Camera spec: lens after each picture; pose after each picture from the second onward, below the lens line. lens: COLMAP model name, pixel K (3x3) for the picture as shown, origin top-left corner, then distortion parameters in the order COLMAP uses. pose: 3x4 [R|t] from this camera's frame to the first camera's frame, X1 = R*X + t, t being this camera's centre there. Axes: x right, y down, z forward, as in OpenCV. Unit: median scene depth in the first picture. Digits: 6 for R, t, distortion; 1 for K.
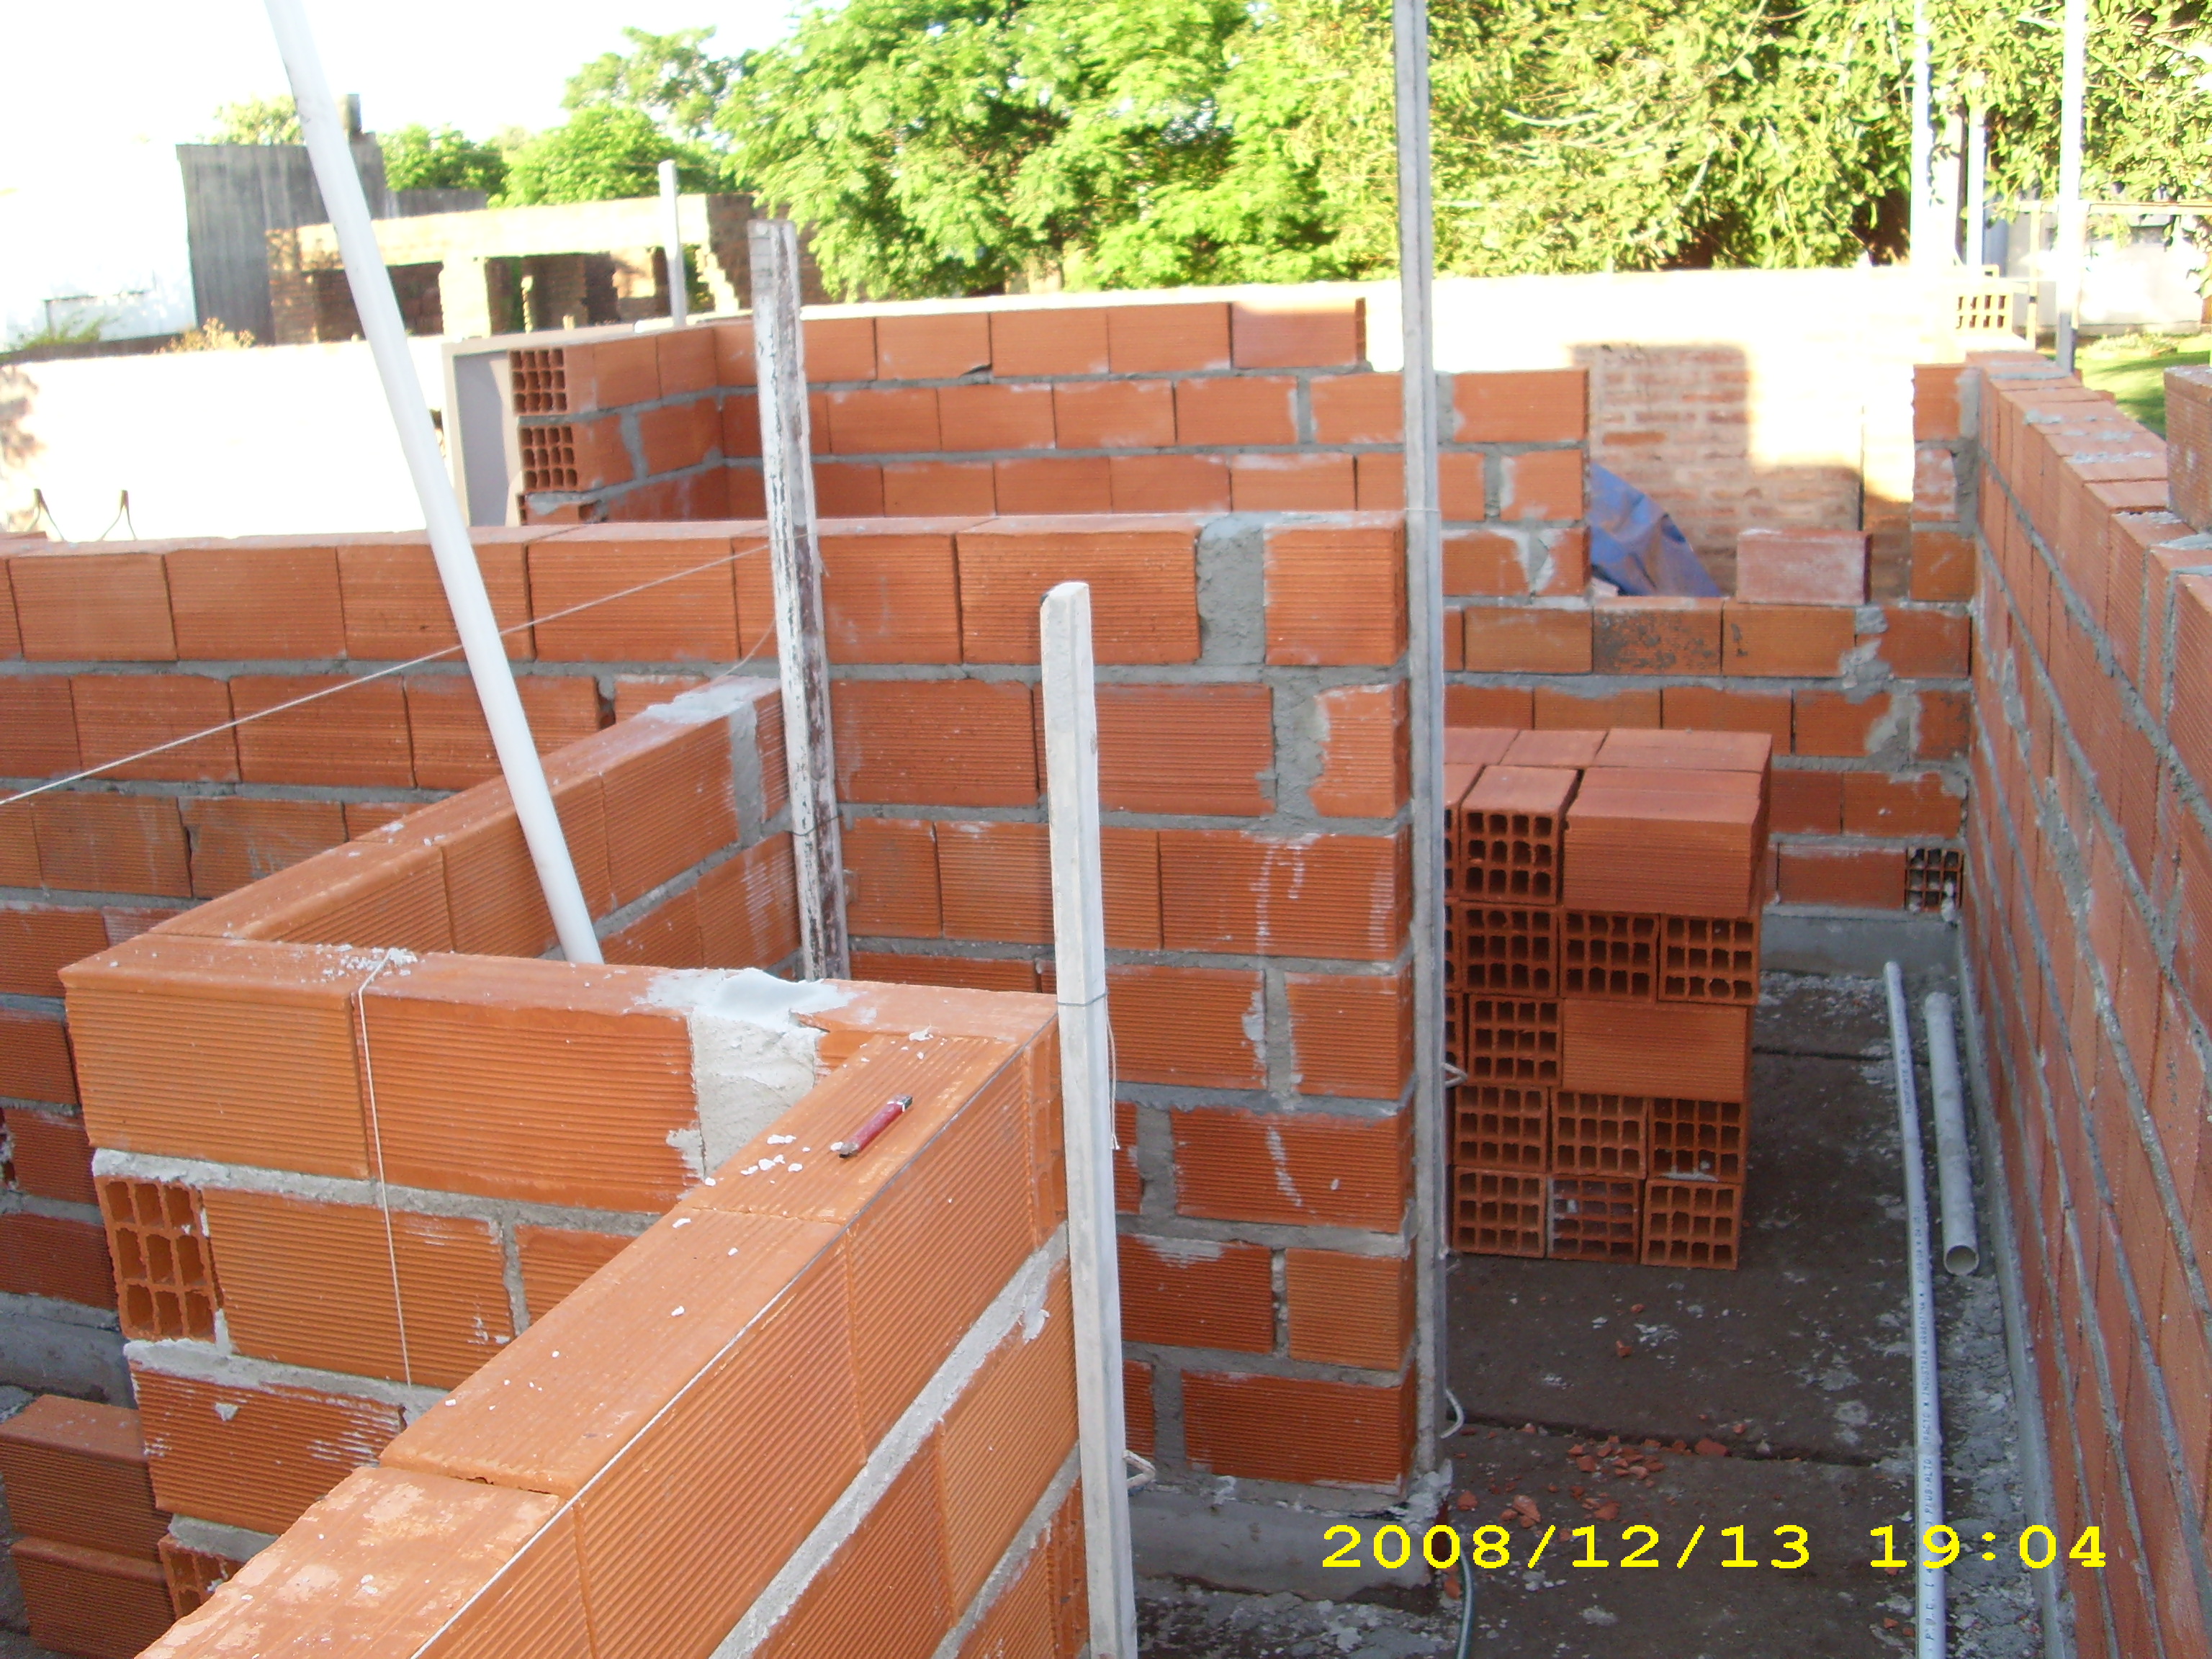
lens RADIAL K [[2298.4, 0, 1106.0], [0, 2298.4, 829.5], [0, 0, 1]] dist [-0.164771, 0.105942]
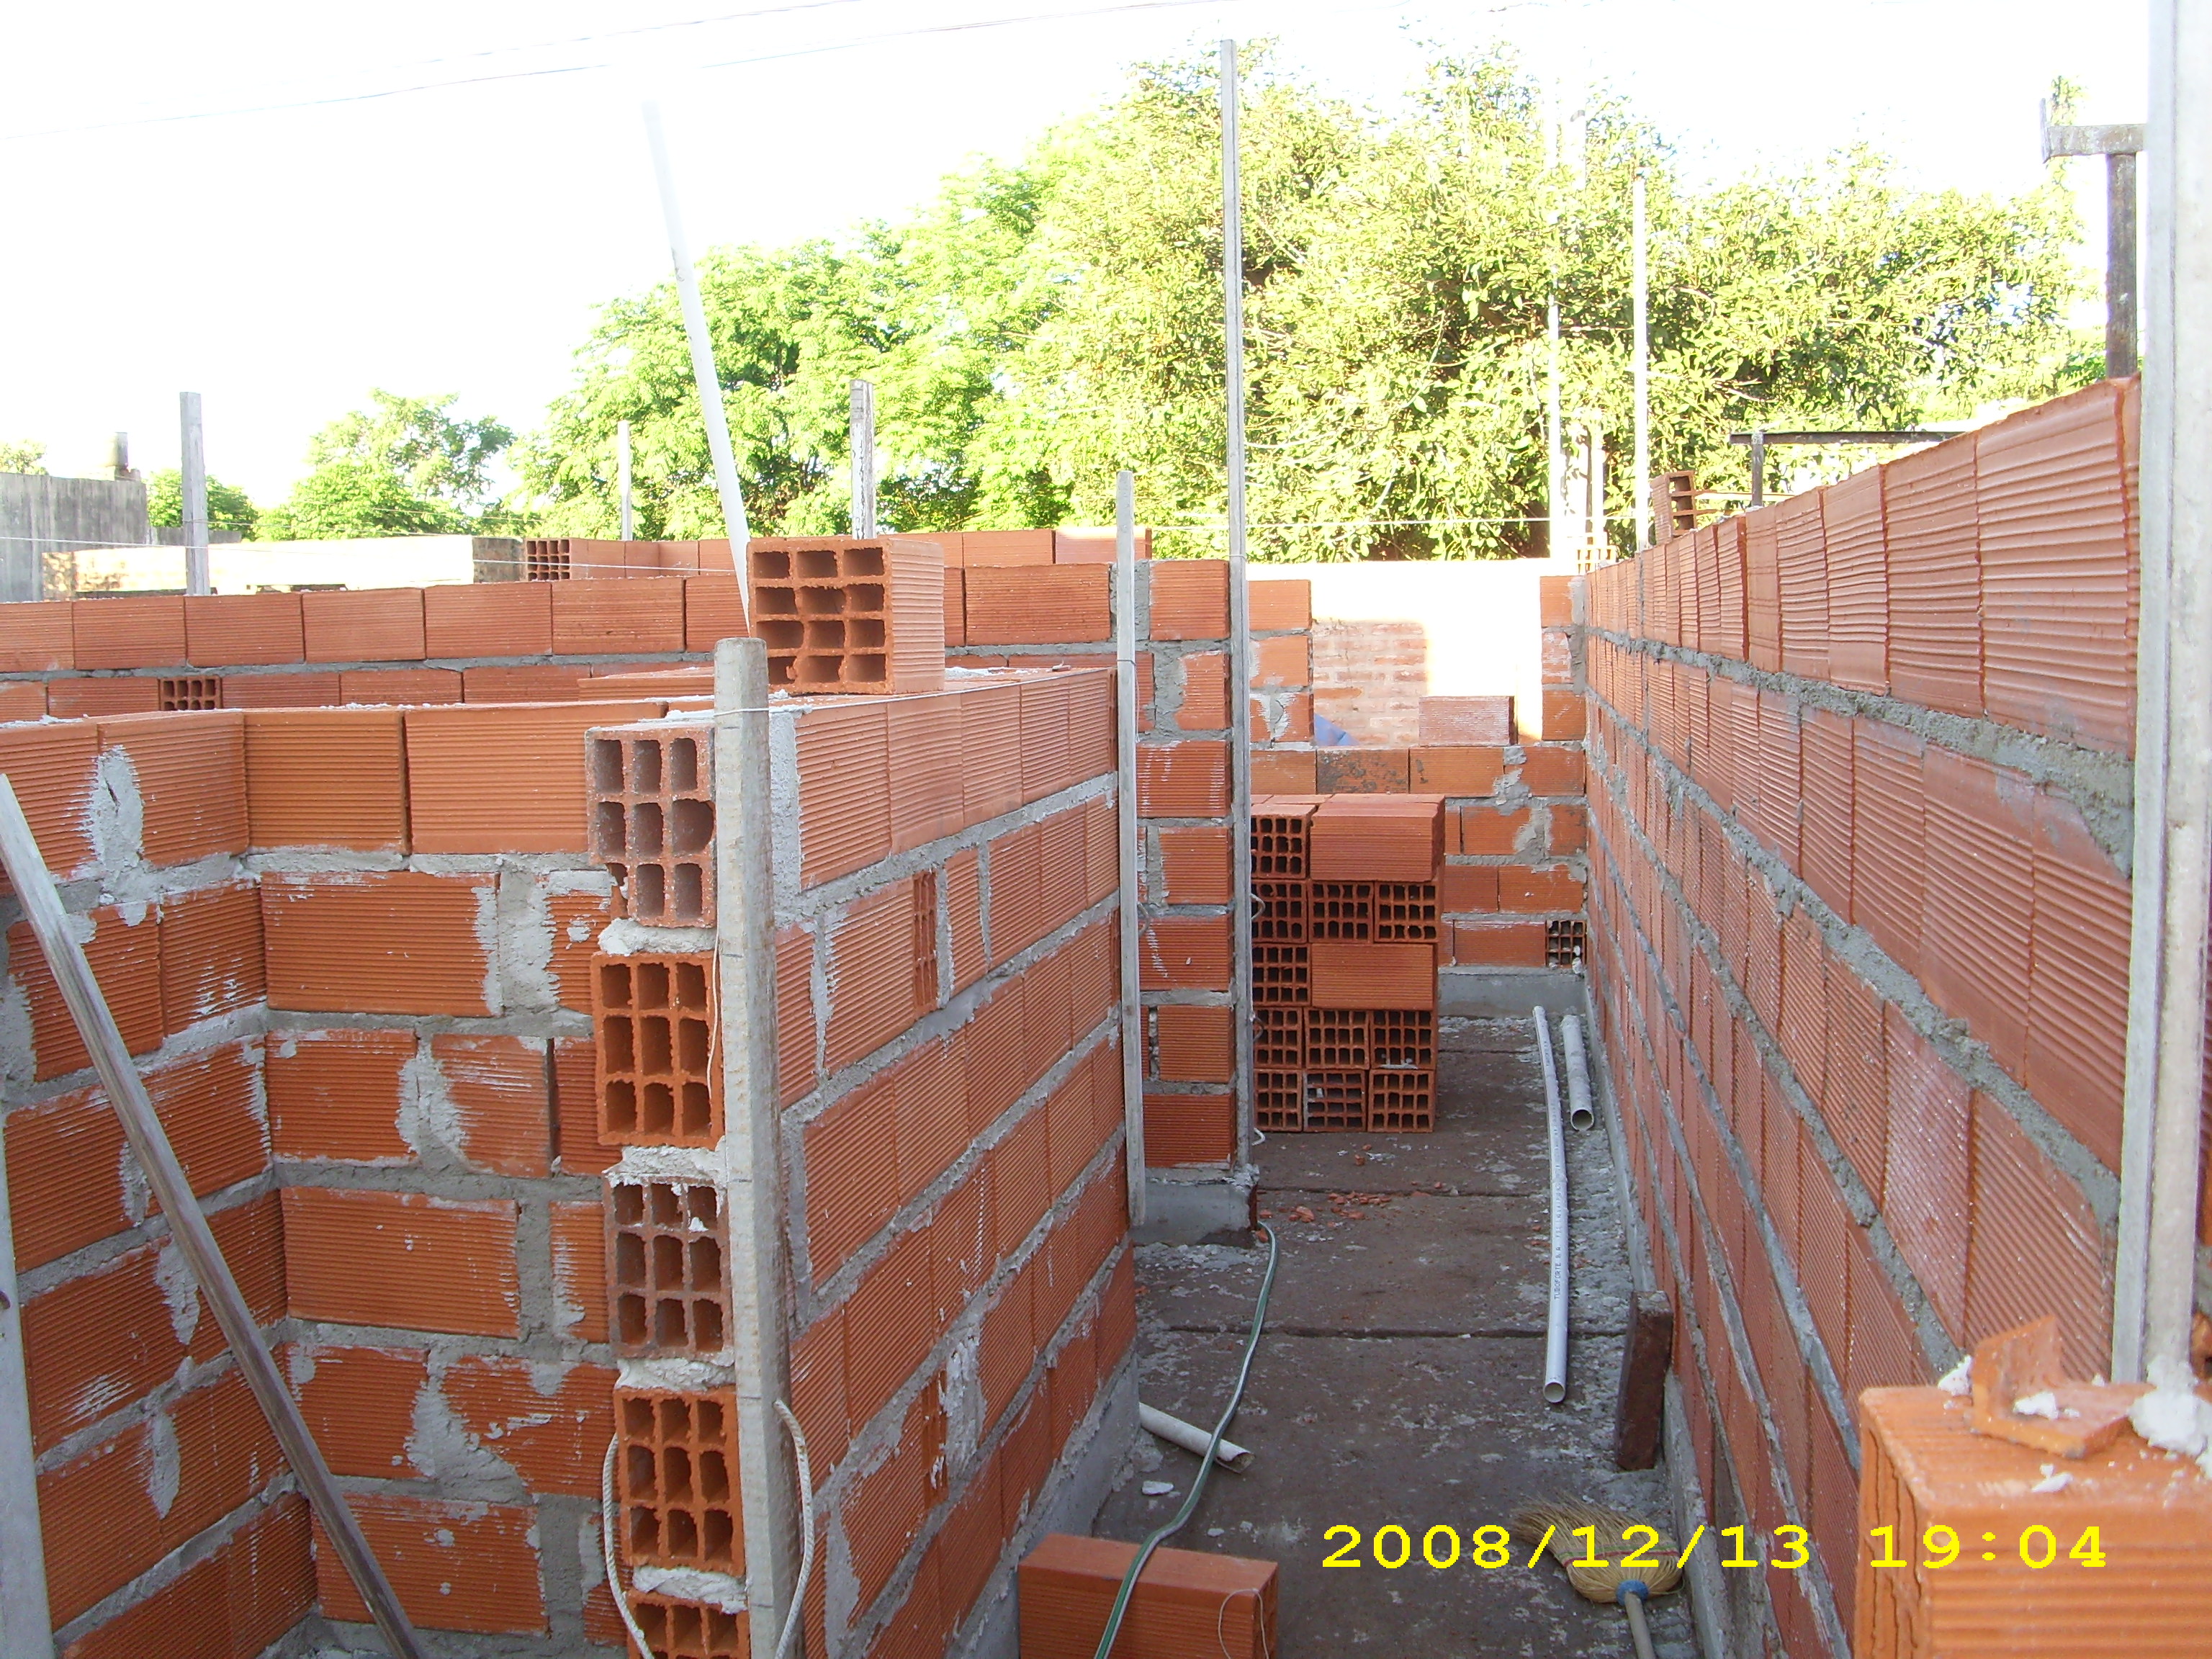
lens RADIAL K [[2331.2, 0, 1106.0], [0, 2331.2, 829.5], [0, 0, 1]] dist [-0.137048, 0.024946]
pose [[0.990783, 0.018552, 0.134179, -0.101860], [0.004725, 0.985241, -0.171109, 0.191613], [-0.135373, 0.170166, 0.976073, -0.354042]]
